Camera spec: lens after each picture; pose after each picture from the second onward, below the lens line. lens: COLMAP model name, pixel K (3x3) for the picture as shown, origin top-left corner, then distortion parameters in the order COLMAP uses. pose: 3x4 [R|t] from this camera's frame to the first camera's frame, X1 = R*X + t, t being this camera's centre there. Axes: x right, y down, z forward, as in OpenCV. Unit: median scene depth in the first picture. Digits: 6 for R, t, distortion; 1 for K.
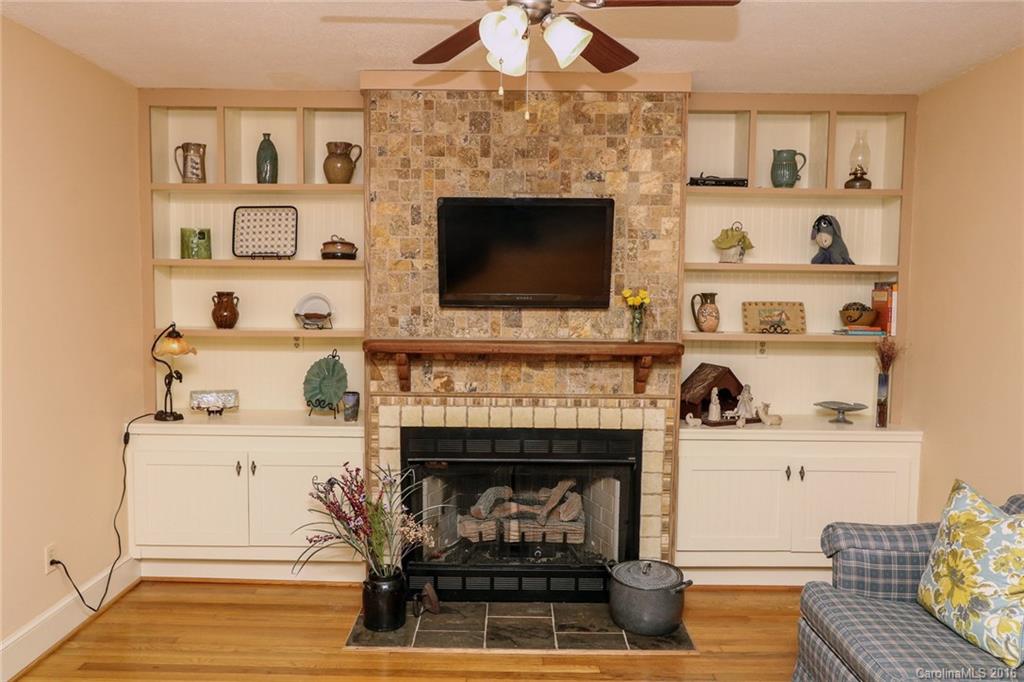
lens RADIAL K [[751.1, 0, 512.0], [0, 751.1, 341.0], [0, 0, 1]] dist [-0.027286, -0.000665]
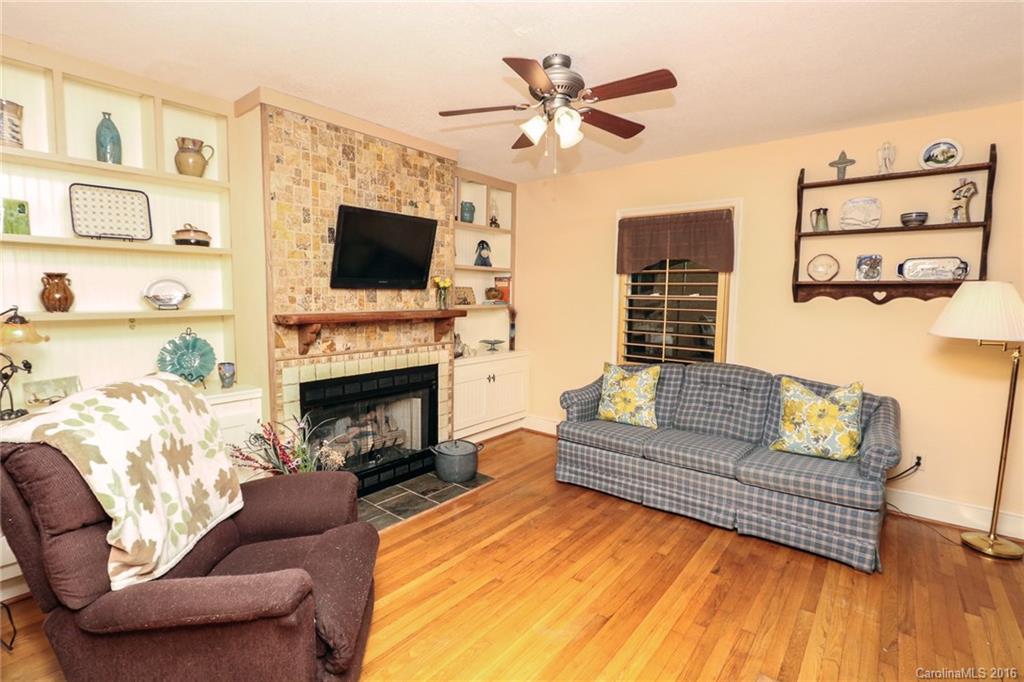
lens RADIAL K [[484.1, 0, 514.8], [0, 484.1, 334.7], [0, 0, 1]] dist [-0.024093, 0.000221]
pose [[0.624388, -0.070464, 0.777930, -0.546328], [0.044891, 0.997514, 0.054323, 0.005156], [-0.779824, 0.001004, 0.625998, 0.209716]]
